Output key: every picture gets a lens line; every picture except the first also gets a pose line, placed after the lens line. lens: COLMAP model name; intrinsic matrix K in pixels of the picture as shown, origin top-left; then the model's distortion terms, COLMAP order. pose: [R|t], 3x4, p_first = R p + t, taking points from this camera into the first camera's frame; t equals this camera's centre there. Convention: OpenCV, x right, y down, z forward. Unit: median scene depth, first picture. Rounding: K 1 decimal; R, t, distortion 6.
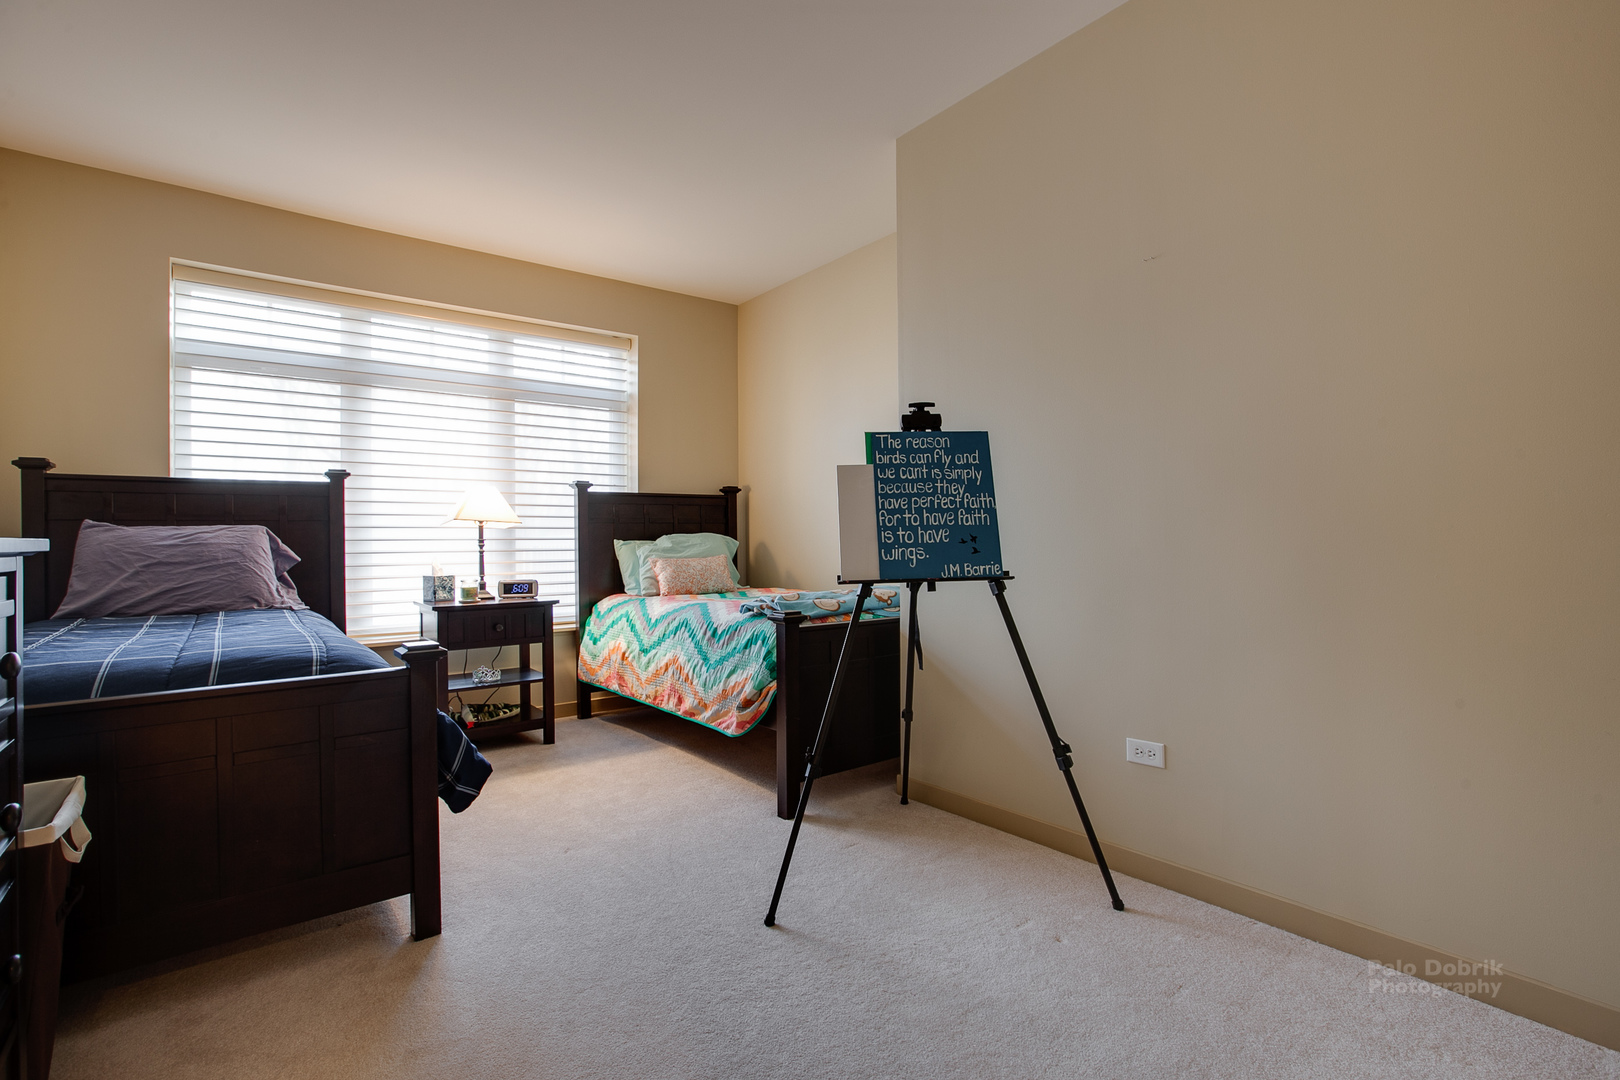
lens RADIAL K [[744.2, 0, 815.3], [0, 744.2, 536.1], [0, 0, 1]] dist [-0.051925, 0.025626]
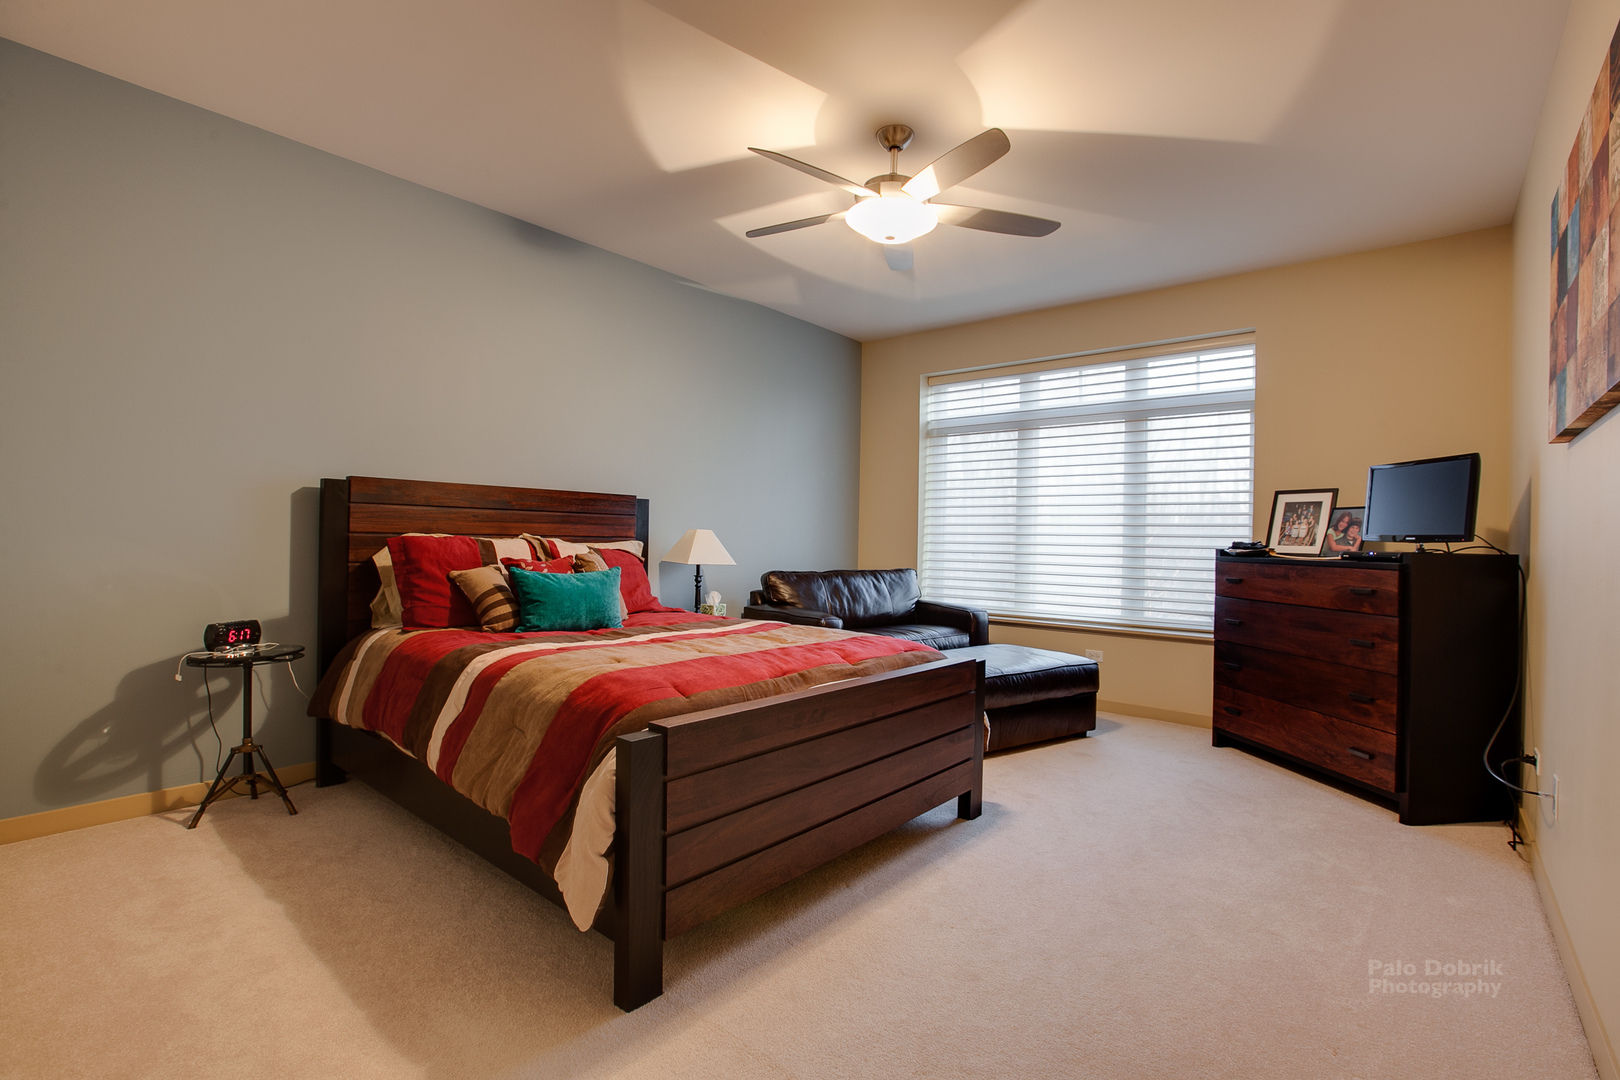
lens RADIAL K [[744.2, 0, 815.3], [0, 744.2, 536.1], [0, 0, 1]] dist [-0.051925, 0.025626]
pose [[0.199170, -0.005573, -0.979949, 0.633554], [-0.030917, 0.999450, -0.011968, 0.020597], [0.979477, 0.032681, 0.198889, 0.335126]]
